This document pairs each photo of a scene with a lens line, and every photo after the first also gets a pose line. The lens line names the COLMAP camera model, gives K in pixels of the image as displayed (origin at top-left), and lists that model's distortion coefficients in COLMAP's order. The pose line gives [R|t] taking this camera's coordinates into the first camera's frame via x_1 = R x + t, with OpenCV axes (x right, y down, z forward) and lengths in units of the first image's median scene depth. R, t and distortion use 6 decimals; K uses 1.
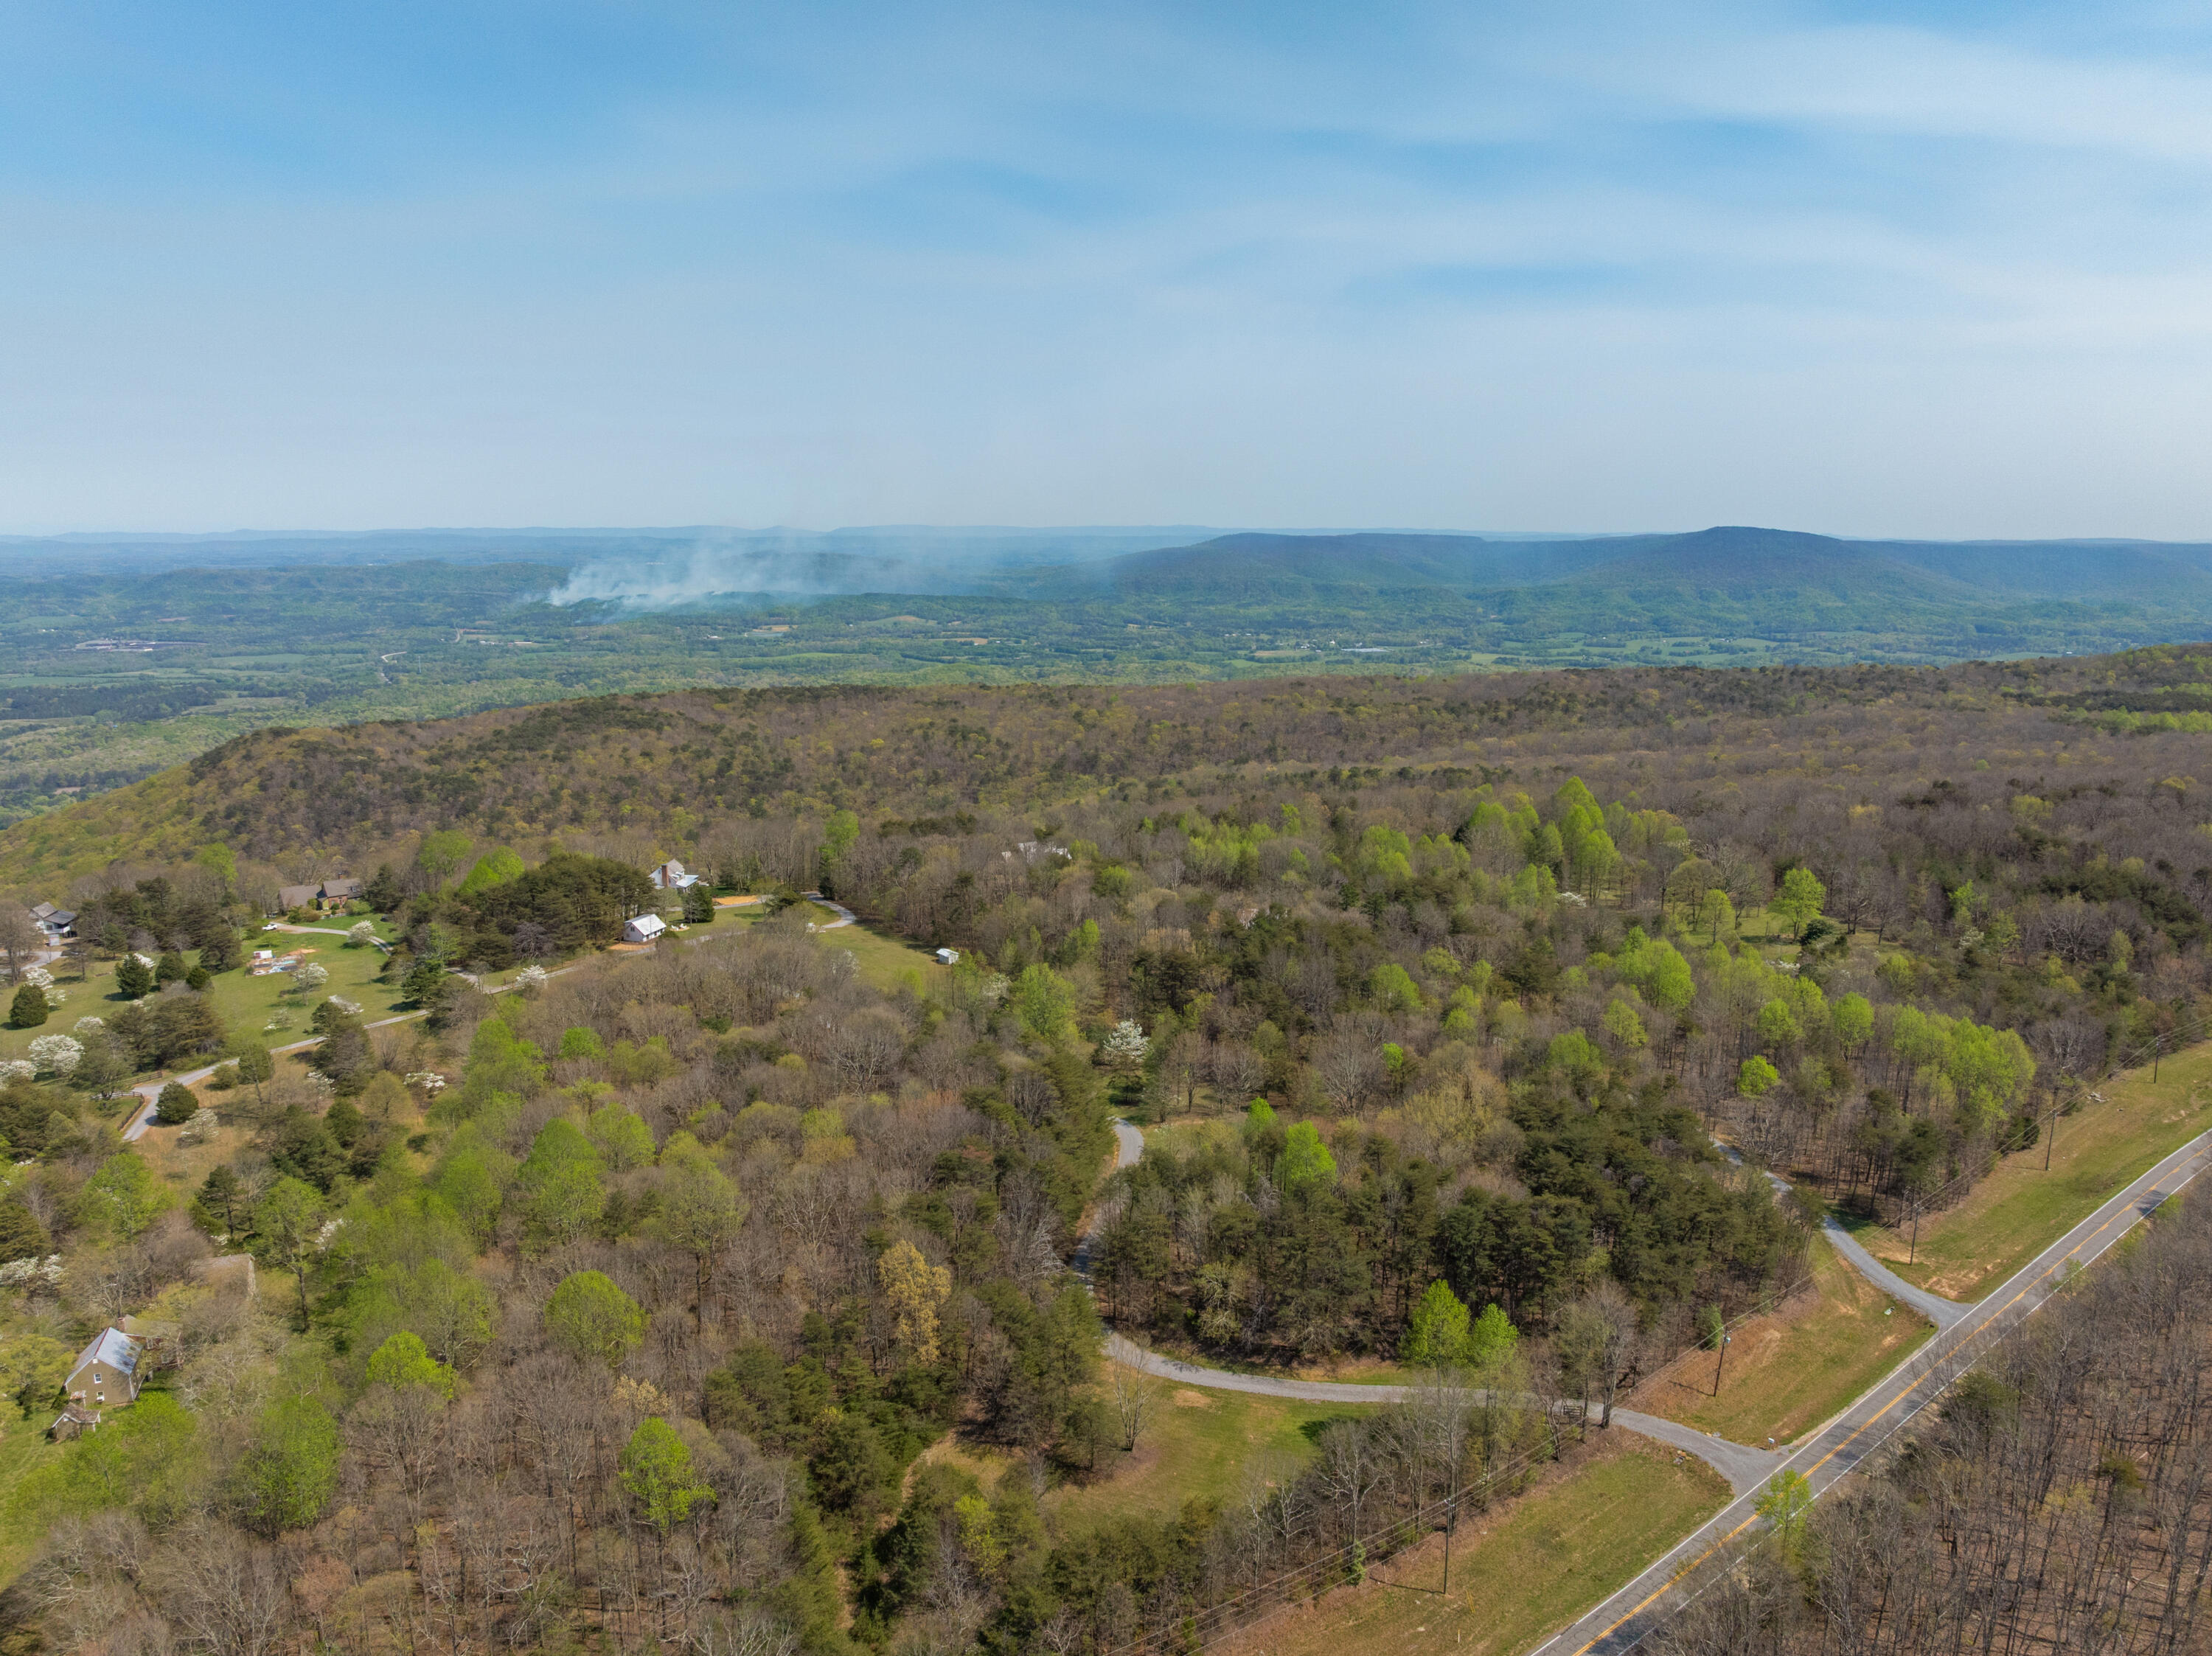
lens RADIAL K [[1566.5, 0, 1098.3], [0, 1566.5, 839.1], [0, 0, 1]] dist [-0.041765, 0.000571]
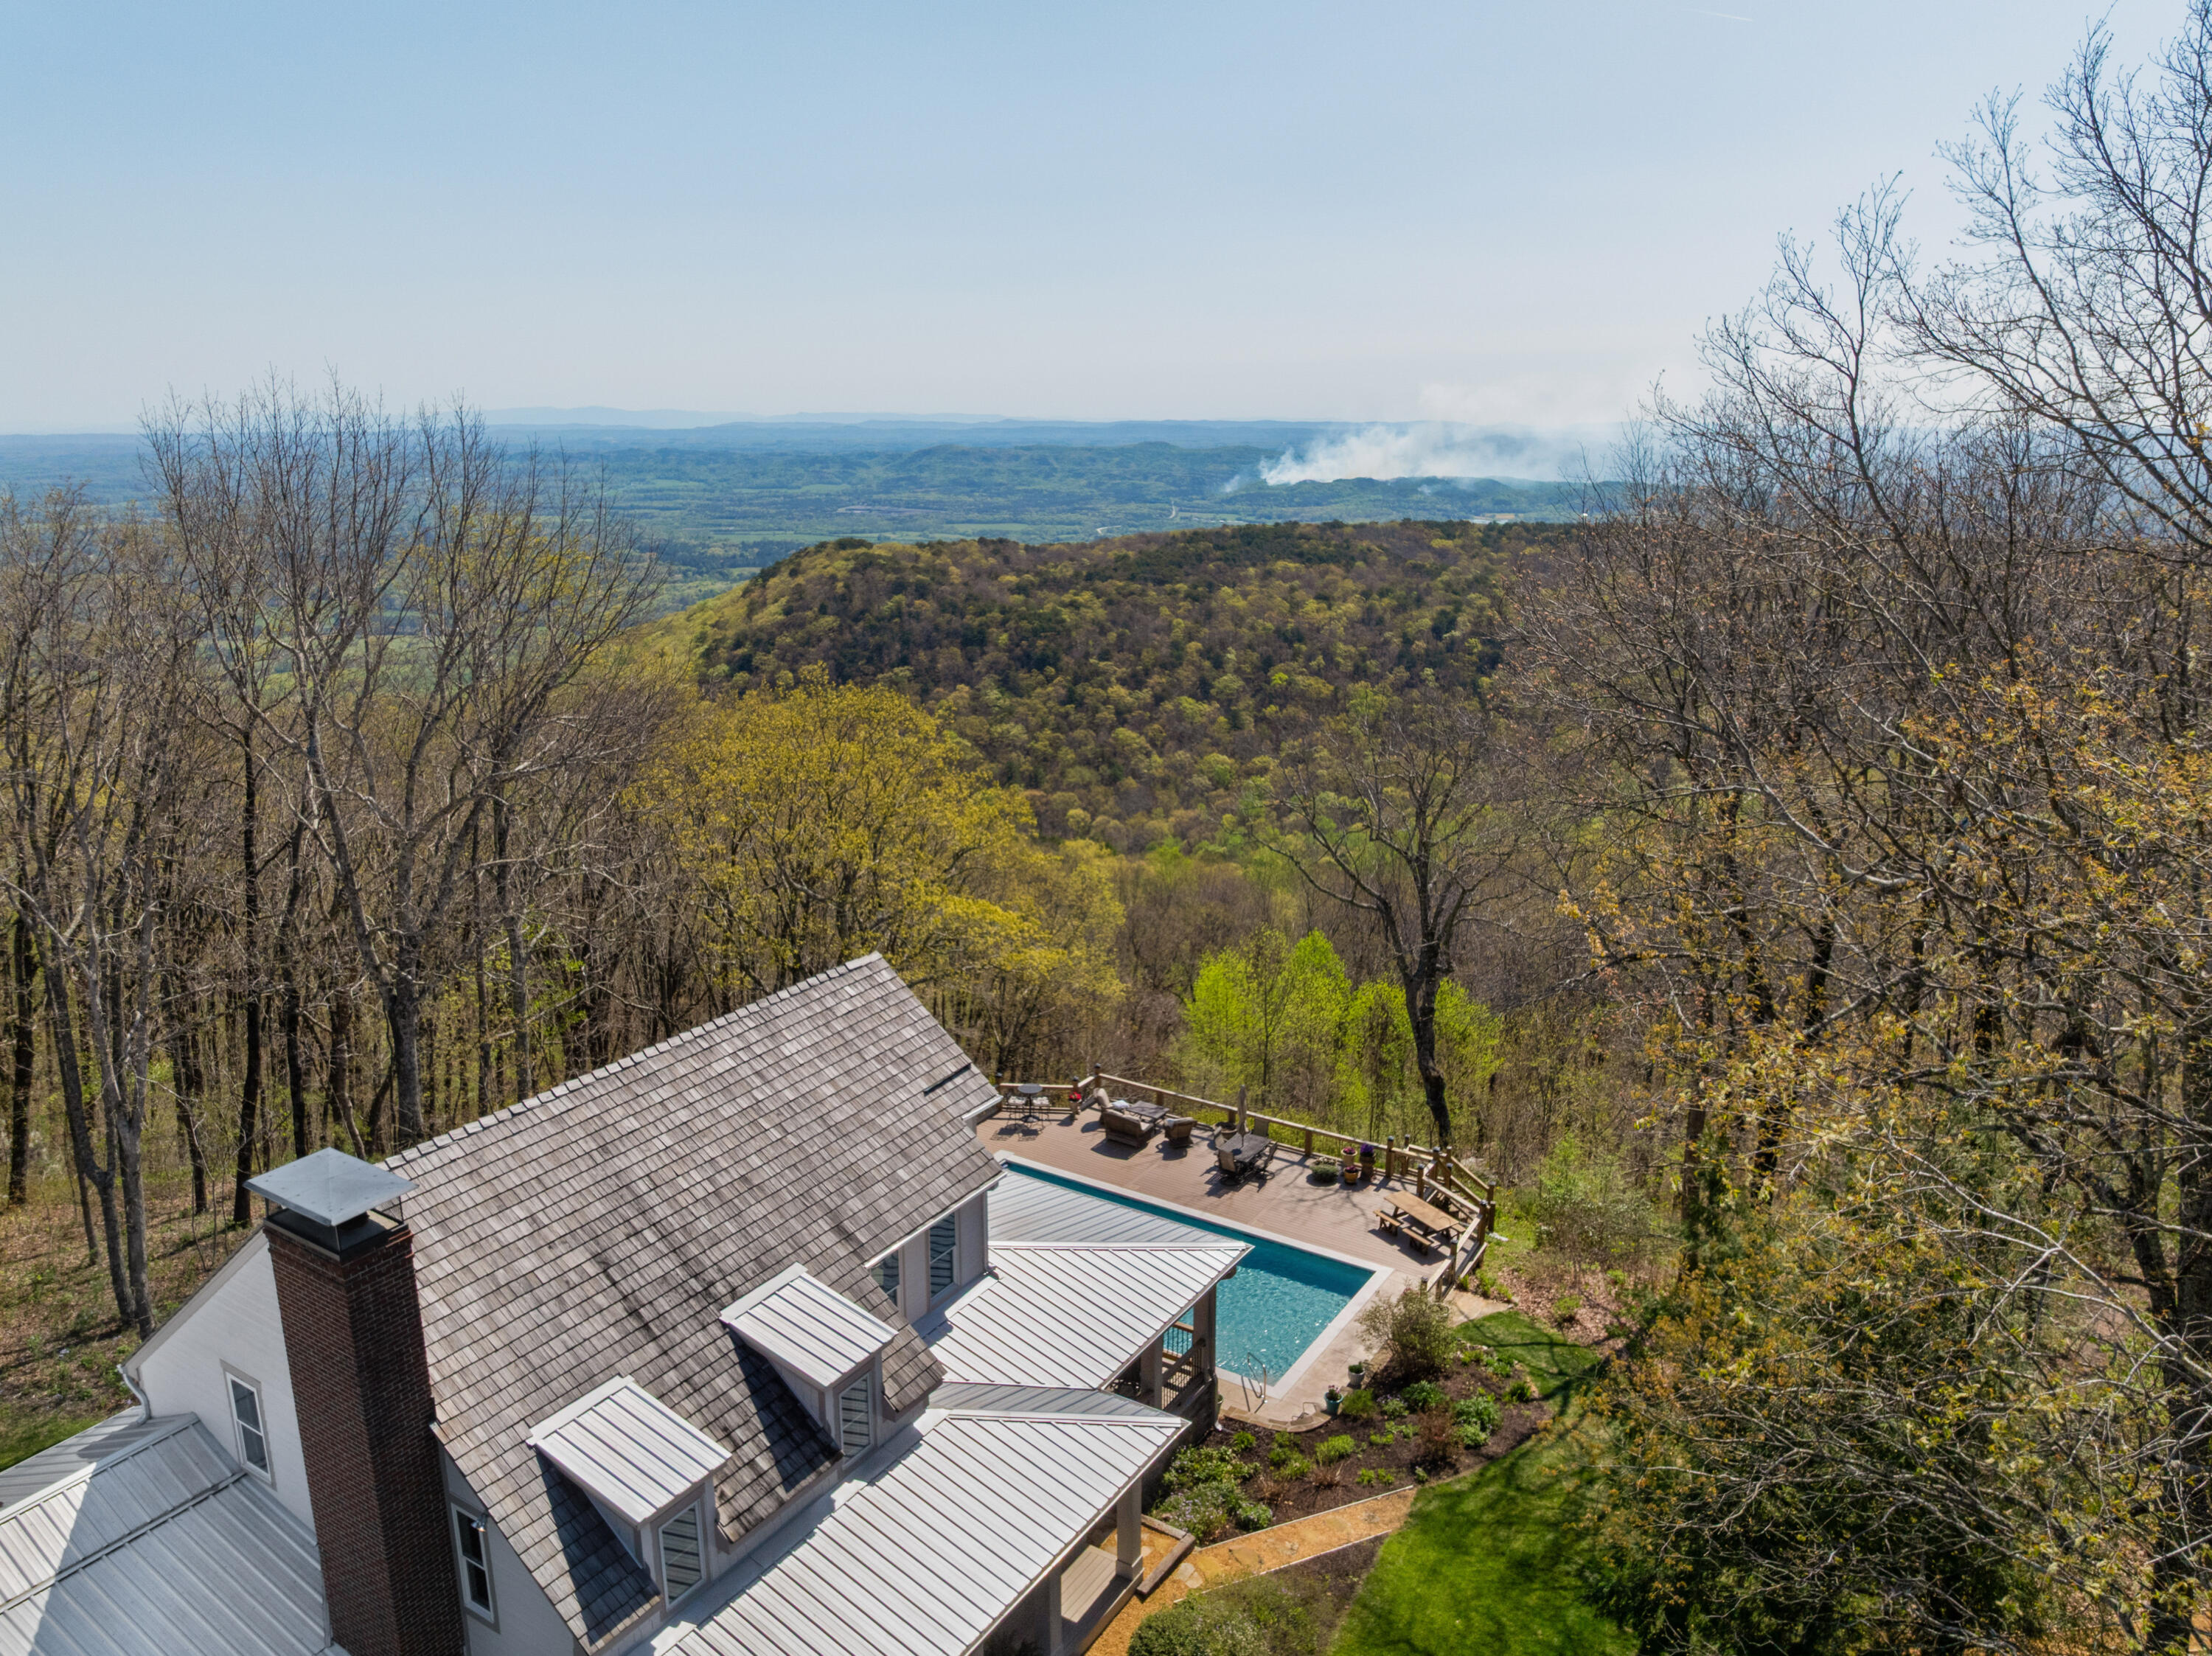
lens RADIAL K [[1566.5, 0, 1105.2], [0, 1566.5, 844.2], [0, 0, 1]] dist [-0.041765, 0.000571]
pose [[0.904233, 0.114565, -0.411385, -0.079511], [-0.088270, 0.992680, 0.082427, 0.000757], [0.417817, -0.038220, 0.907727, 0.315078]]
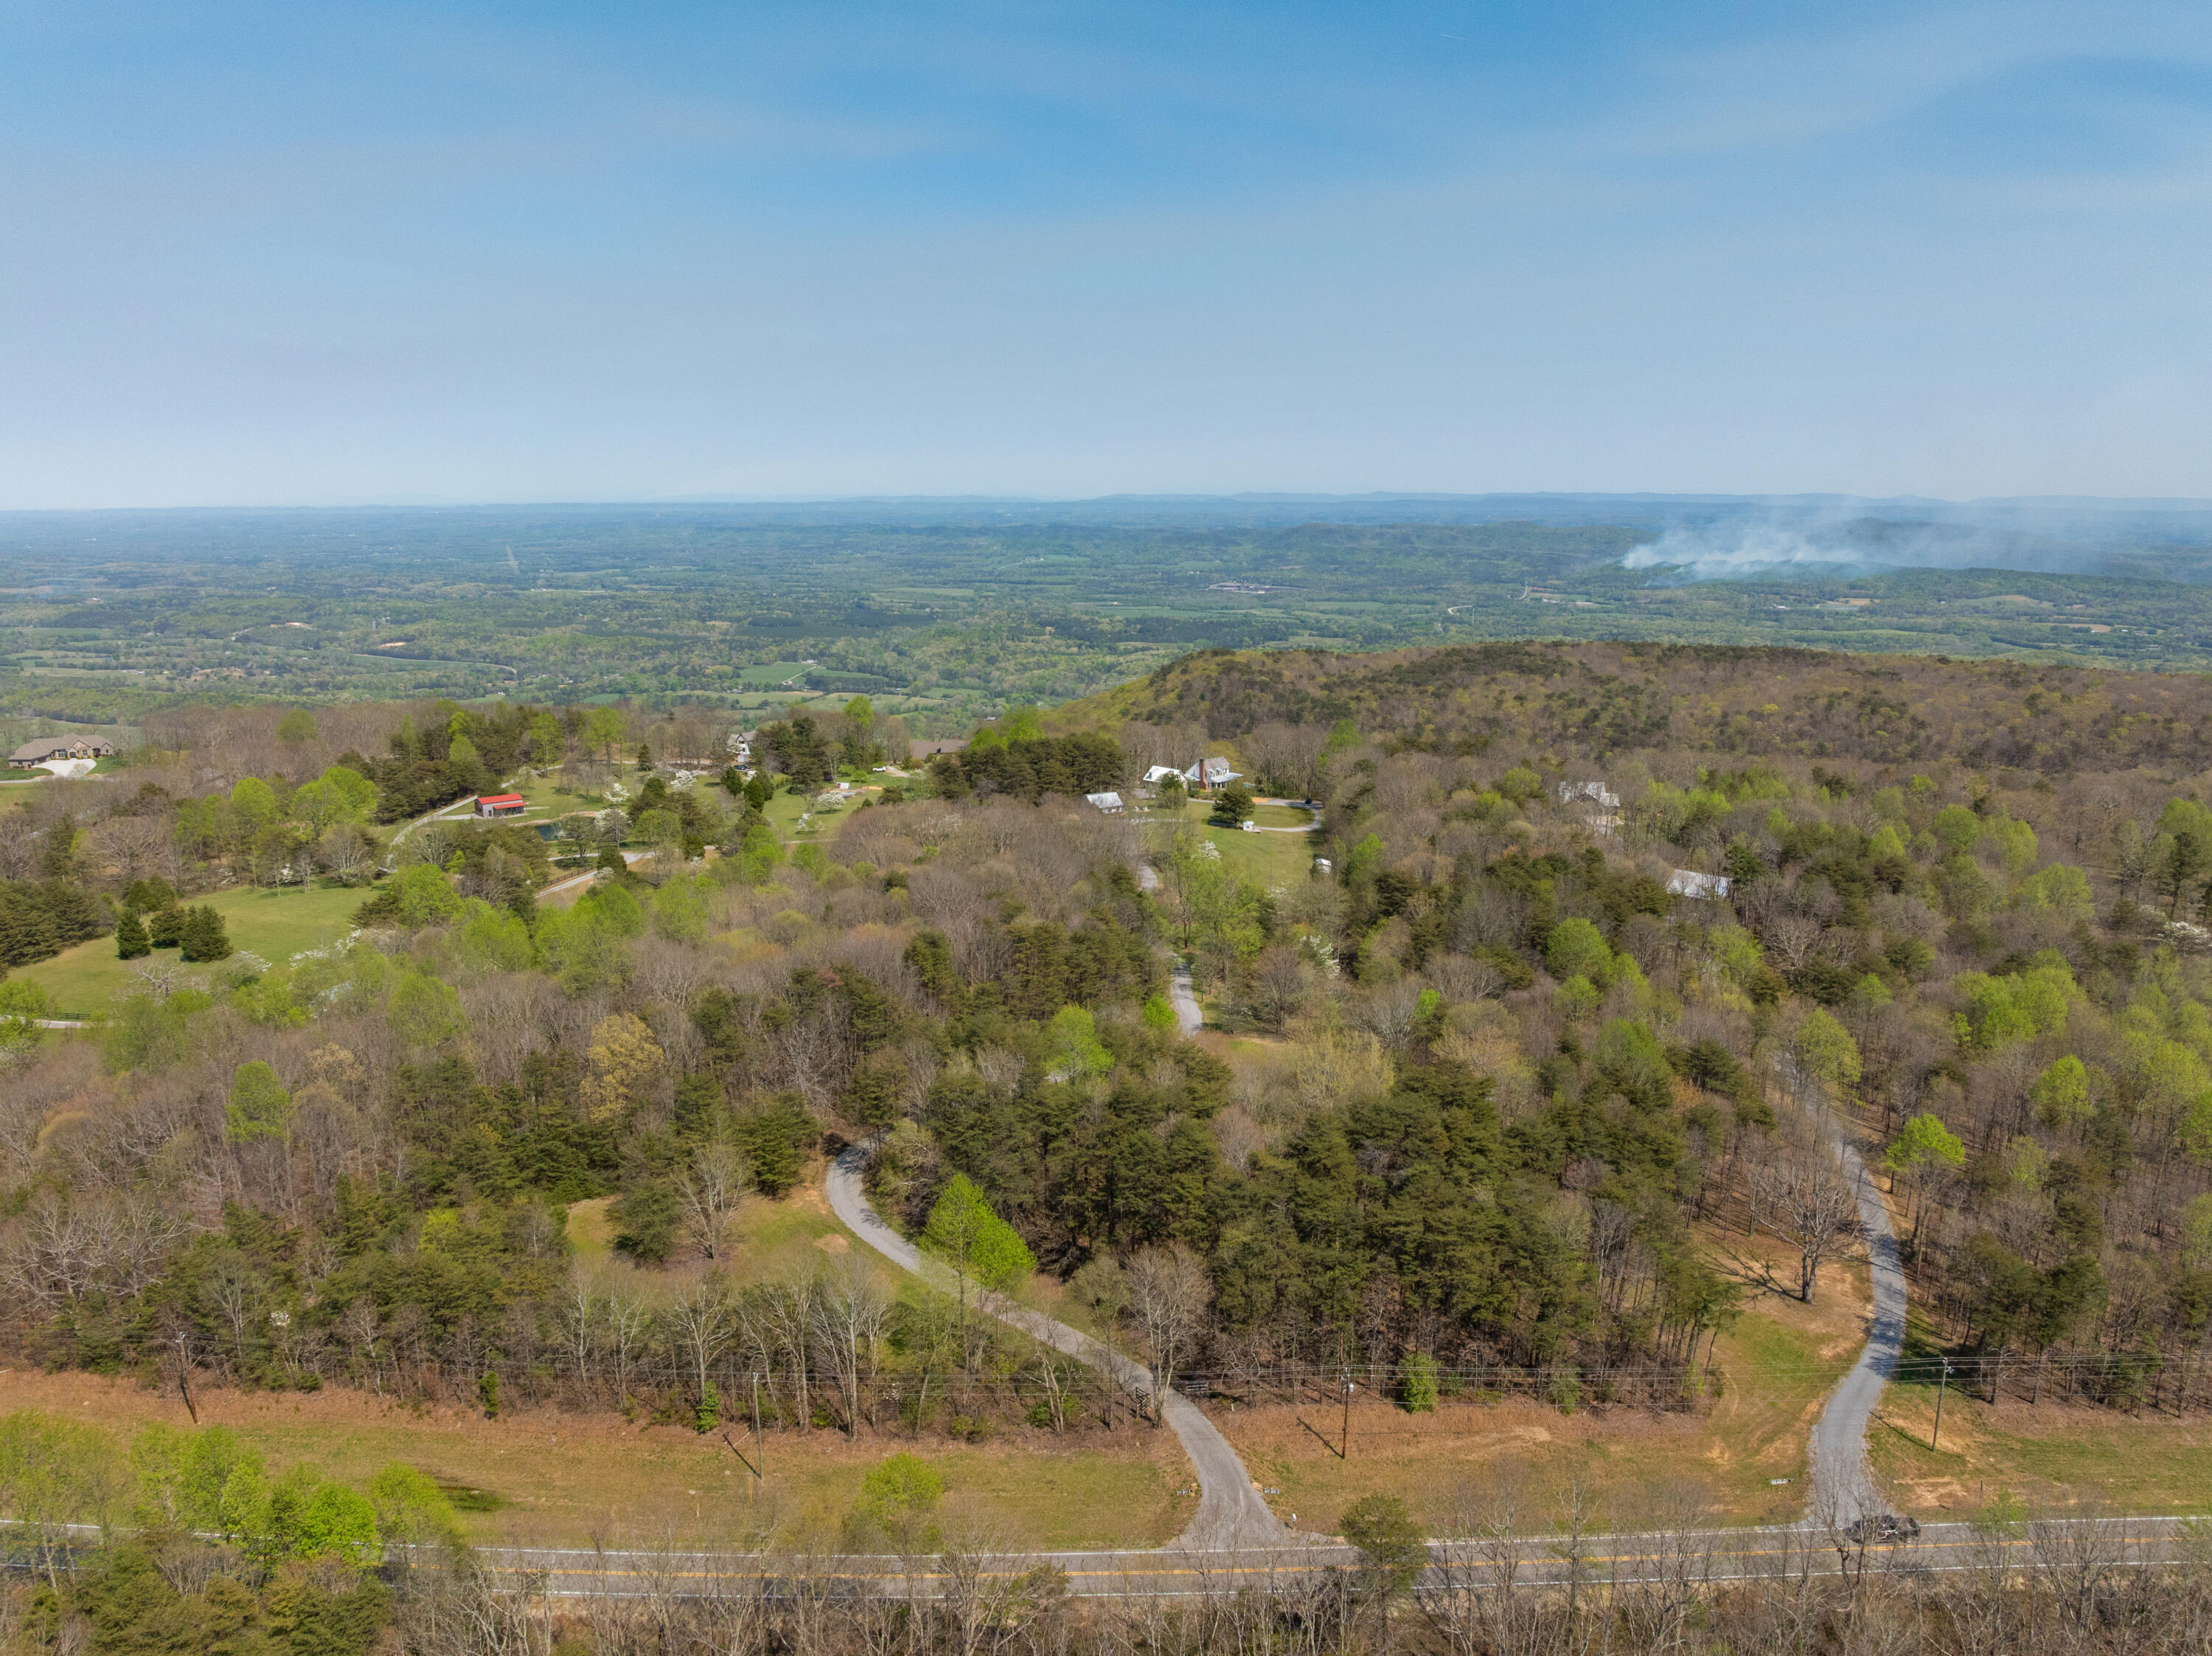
lens RADIAL K [[1566.5, 0, 1104.7], [0, 1566.5, 833.5], [0, 0, 1]] dist [-0.041765, 0.000571]
pose [[0.781690, 0.132668, -0.609393, 0.101426], [-0.122324, 0.990748, 0.058781, 0.004070], [0.611553, 0.028595, 0.790687, 0.045146]]
